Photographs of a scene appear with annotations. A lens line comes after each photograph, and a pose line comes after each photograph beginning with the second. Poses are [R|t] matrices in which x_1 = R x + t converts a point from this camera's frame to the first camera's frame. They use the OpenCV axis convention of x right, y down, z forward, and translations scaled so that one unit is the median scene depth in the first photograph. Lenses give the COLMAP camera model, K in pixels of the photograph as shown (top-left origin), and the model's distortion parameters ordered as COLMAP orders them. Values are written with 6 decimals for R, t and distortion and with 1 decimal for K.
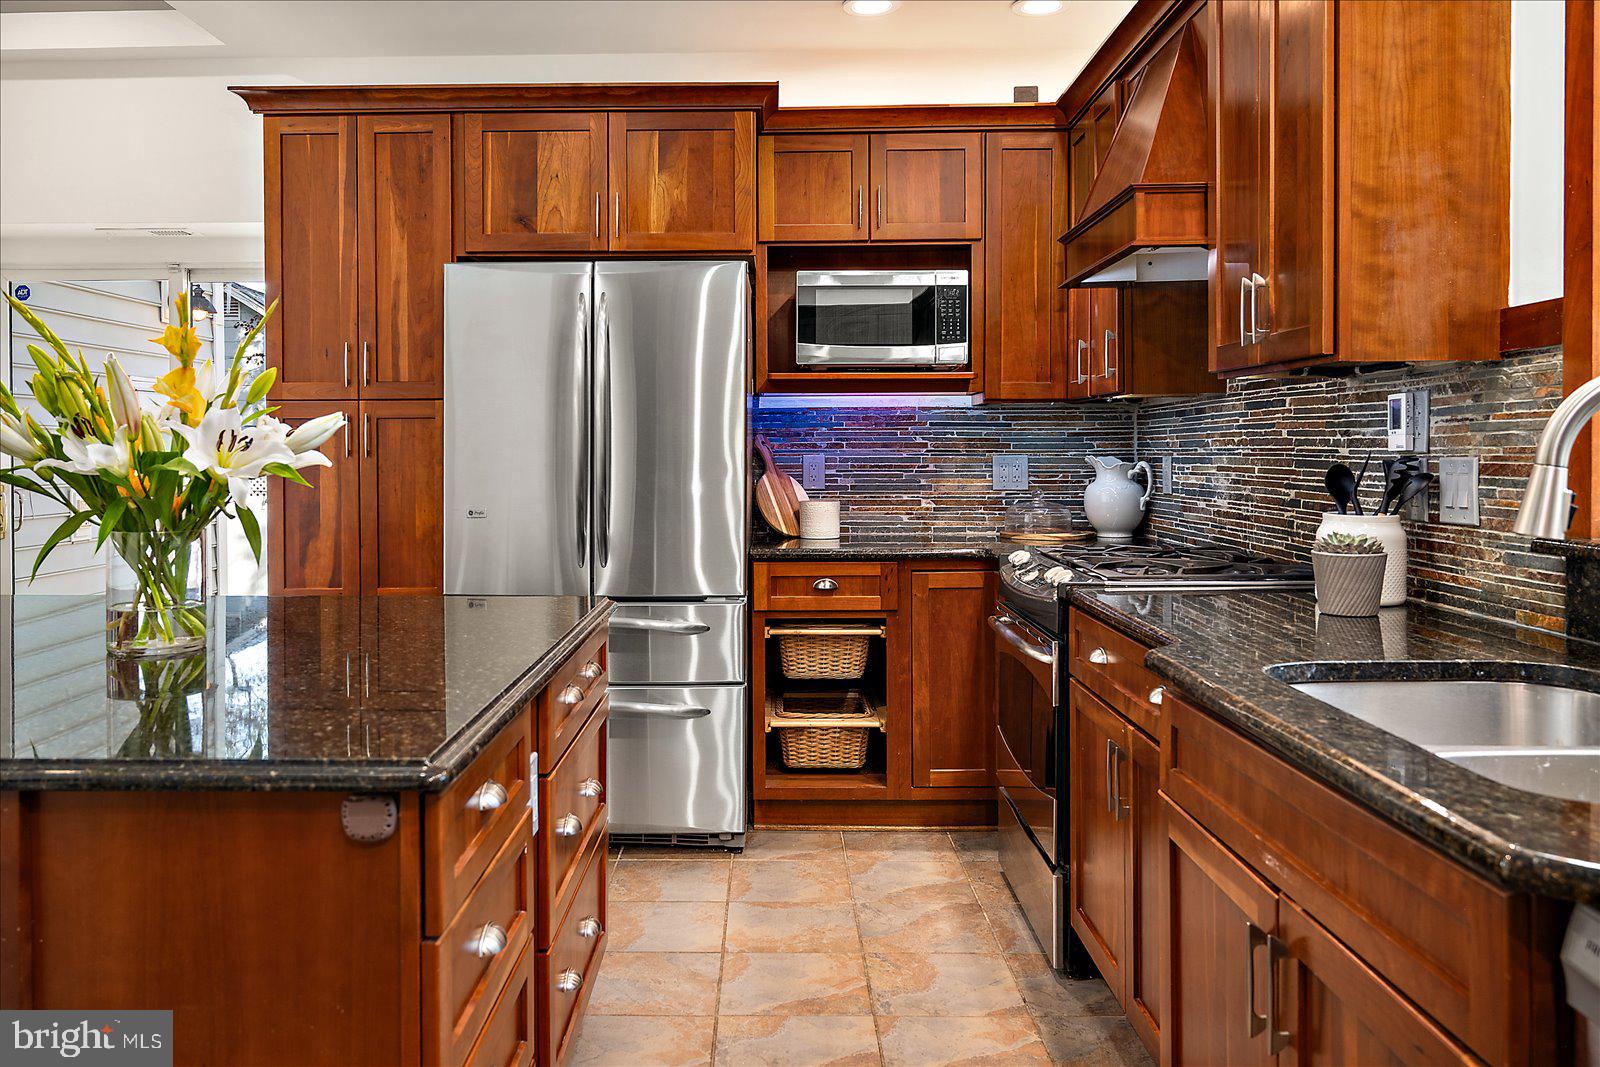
lens RADIAL K [[1274.7, 0, 737.0], [0, 1274.7, 442.8], [0, 0, 1]] dist [0.010257, -0.000897]
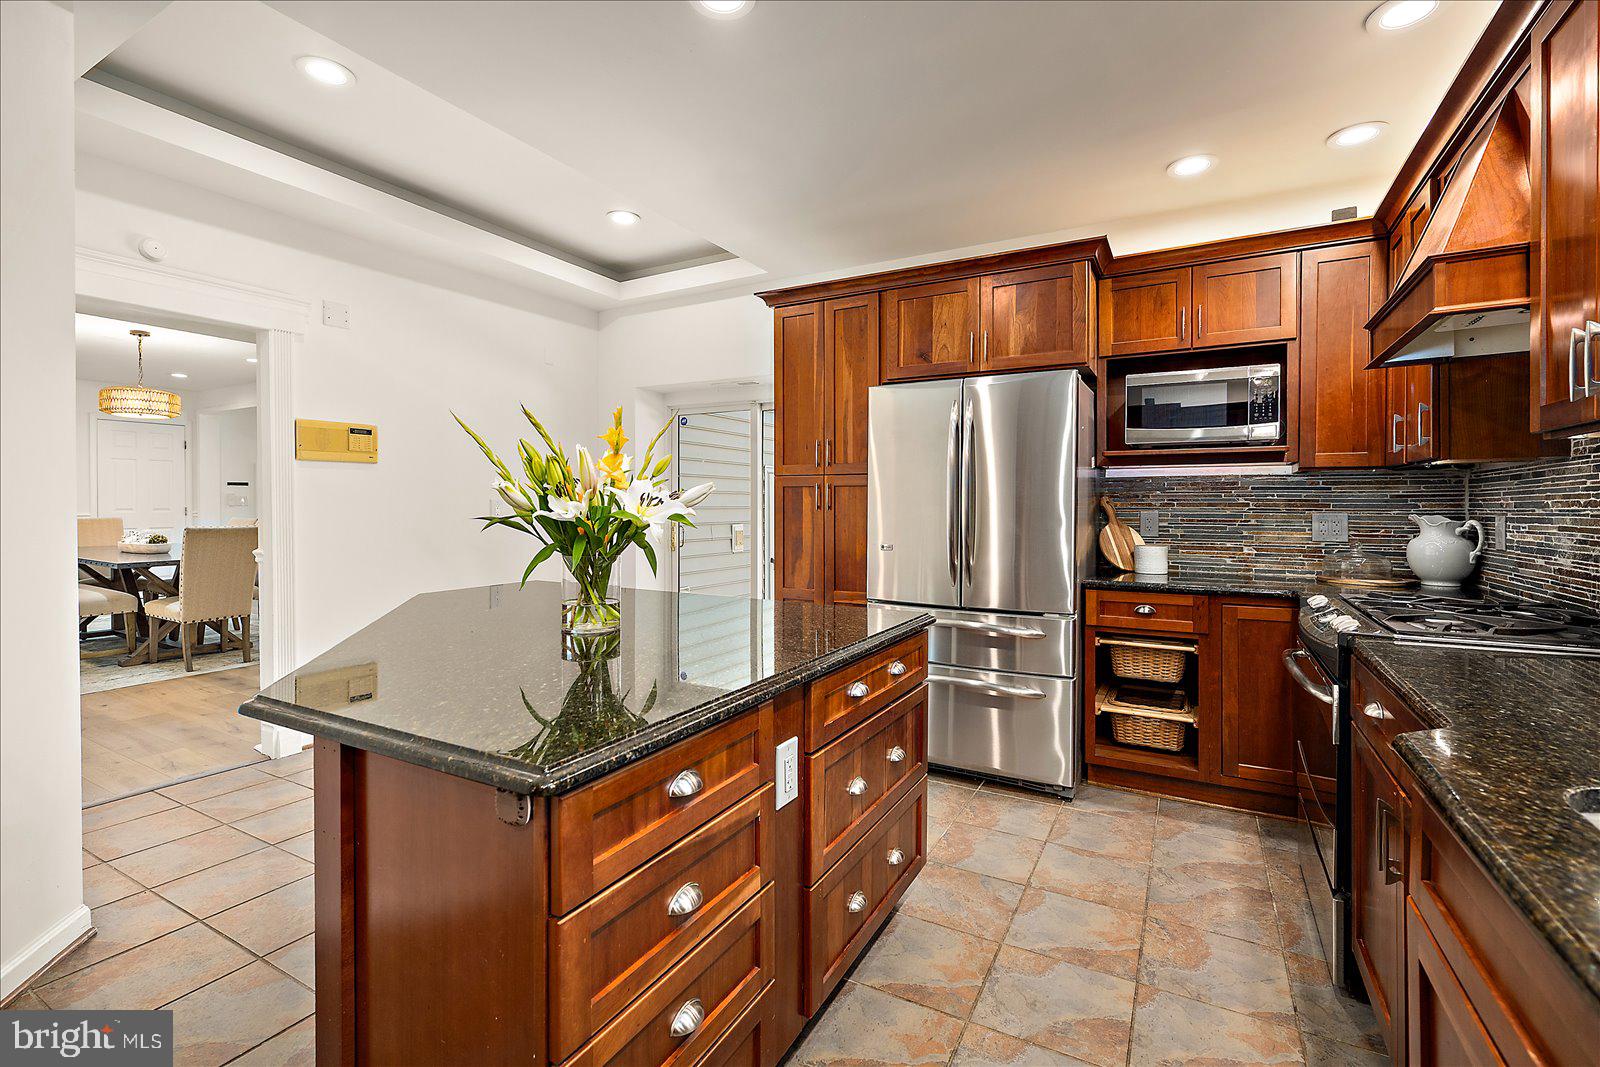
lens RADIAL K [[708.6, 0, 790.6], [0, 708.6, 501.0], [0, 0, 1]] dist [0.003840, 0.001953]
pose [[0.882764, 0.003351, -0.469805, 0.091019], [-0.003605, 0.999993, 0.000360, -0.000478], [0.469803, 0.001376, 0.882770, 0.179204]]
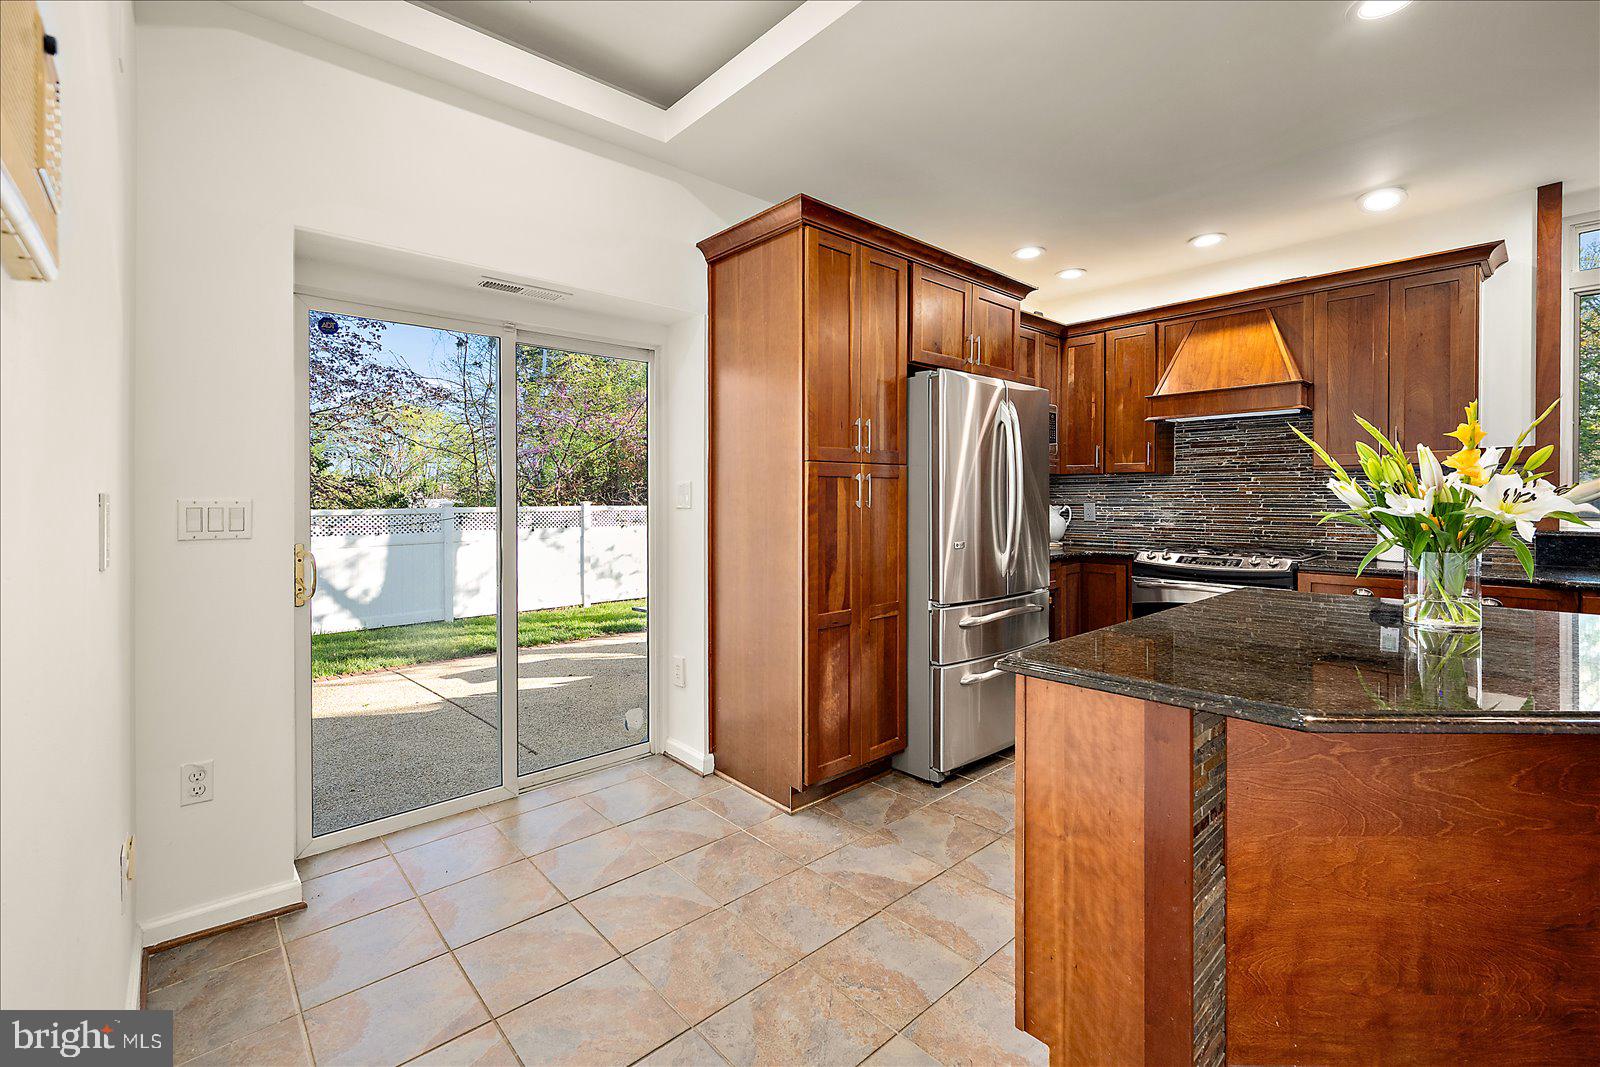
lens RADIAL K [[700.9, 0, 768.0], [0, 700.9, 491.3], [0, 0, 1]] dist [0.002211, 0.001502]
pose [[0.746642, 0.011634, 0.665125, -0.834198], [-0.008741, 0.999932, -0.007677, 0.004264], [-0.665169, -0.000082, 0.746693, 0.489903]]
